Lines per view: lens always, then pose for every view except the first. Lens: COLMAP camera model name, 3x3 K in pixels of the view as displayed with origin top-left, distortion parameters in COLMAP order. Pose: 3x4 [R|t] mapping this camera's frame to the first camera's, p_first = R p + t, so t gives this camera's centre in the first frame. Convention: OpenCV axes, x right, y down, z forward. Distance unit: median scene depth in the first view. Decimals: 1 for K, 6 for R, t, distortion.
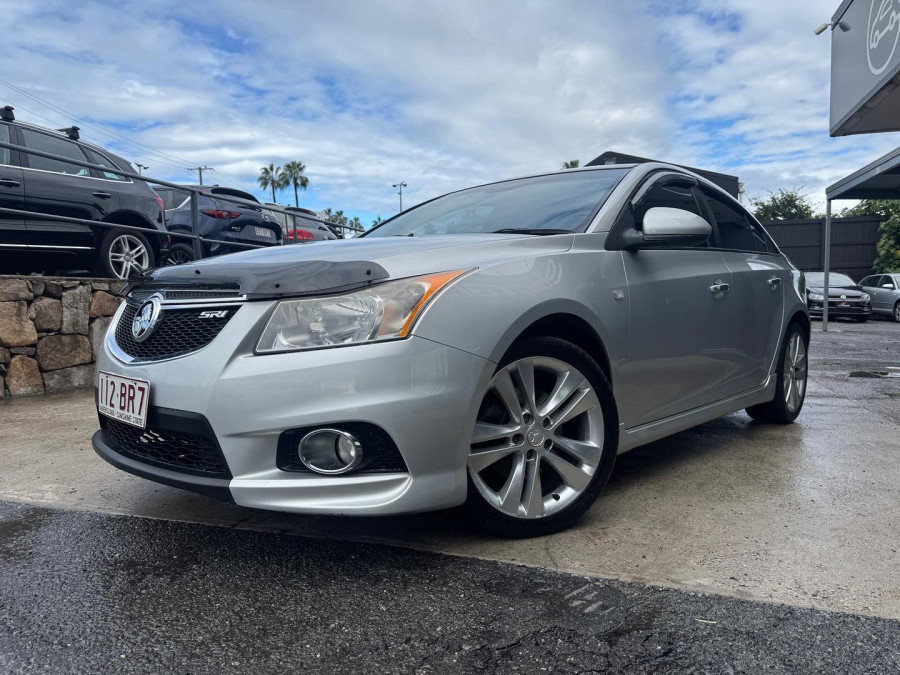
lens RADIAL K [[636.7, 0, 444.4], [0, 636.7, 364.8], [0, 0, 1]] dist [0.009023, -0.007117]
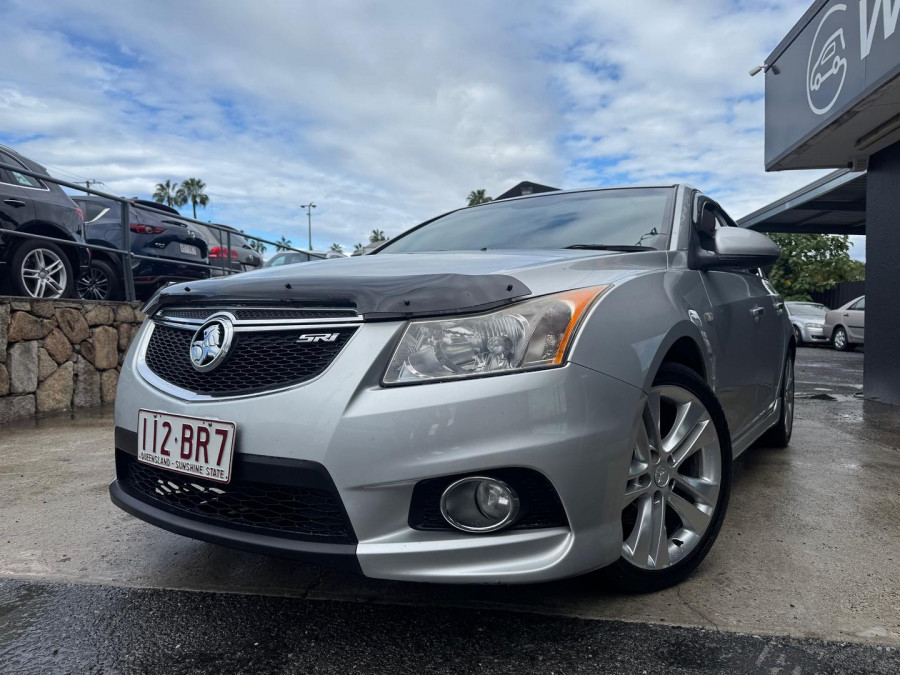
lens RADIAL K [[634.5, 0, 448.2], [0, 634.5, 351.5], [0, 0, 1]] dist [0.000497, -0.006524]
pose [[0.987635, -0.002258, 0.156754, -0.308397], [0.011247, 0.998340, -0.056478, -0.013714], [-0.156366, 0.057543, 0.986021, 0.169391]]
